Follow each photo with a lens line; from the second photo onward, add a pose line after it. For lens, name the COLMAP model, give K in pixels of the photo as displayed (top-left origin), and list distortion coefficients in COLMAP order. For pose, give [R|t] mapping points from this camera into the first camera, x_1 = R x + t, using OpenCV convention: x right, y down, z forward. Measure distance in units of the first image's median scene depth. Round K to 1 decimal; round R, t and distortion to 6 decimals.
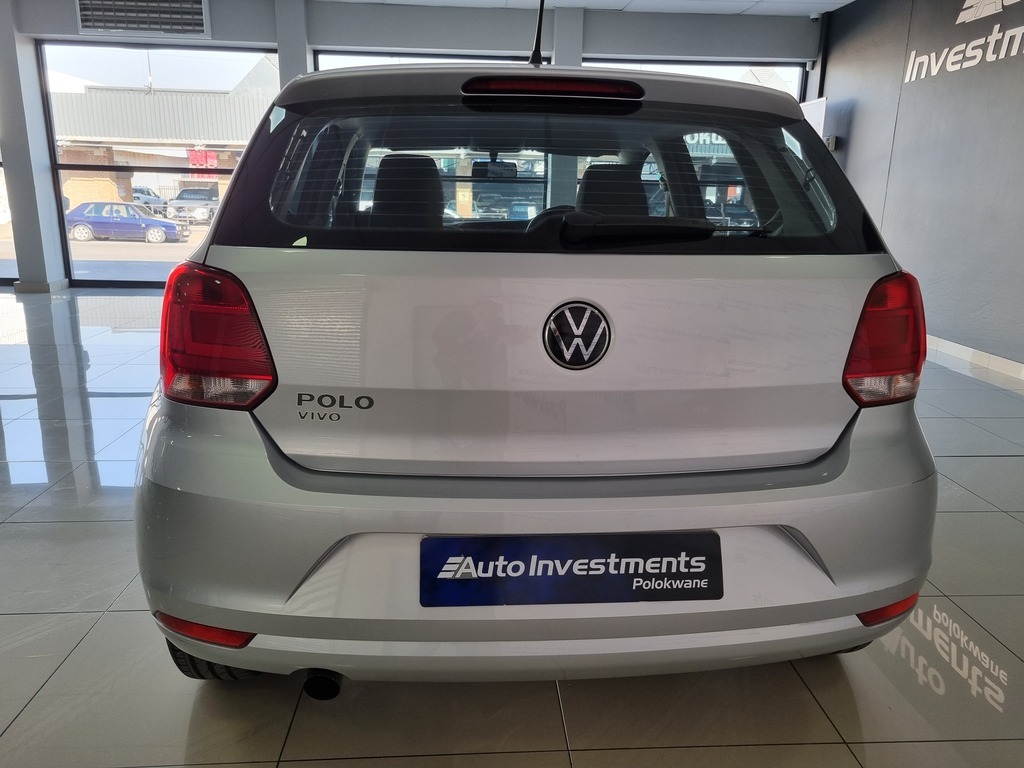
lens RADIAL K [[775.0, 0, 512.0], [0, 775.0, 384.0], [0, 0, 1]] dist [0.020461, -0.004647]
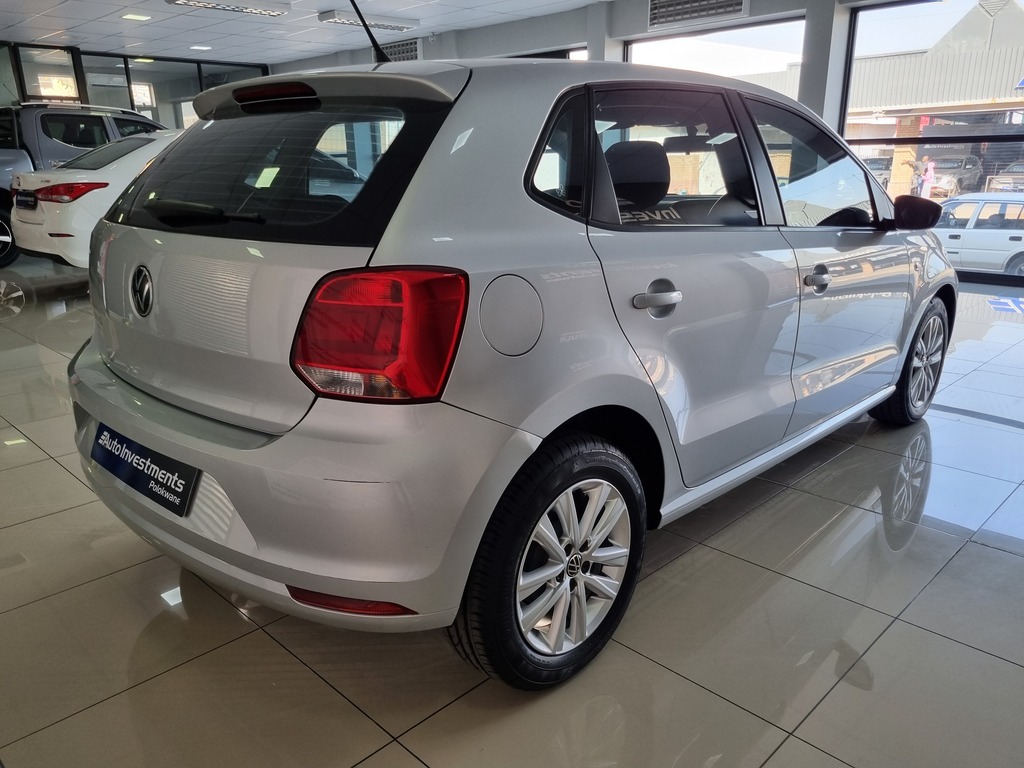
lens RADIAL K [[768.0, 0, 509.8], [0, 768.0, 394.0], [0, 0, 1]] dist [0.028133, -0.004009]
pose [[0.655899, 0.193904, -0.729519, 0.354964], [-0.157025, 0.980351, 0.119396, -0.035077], [0.738336, 0.036241, 0.673459, 0.132756]]
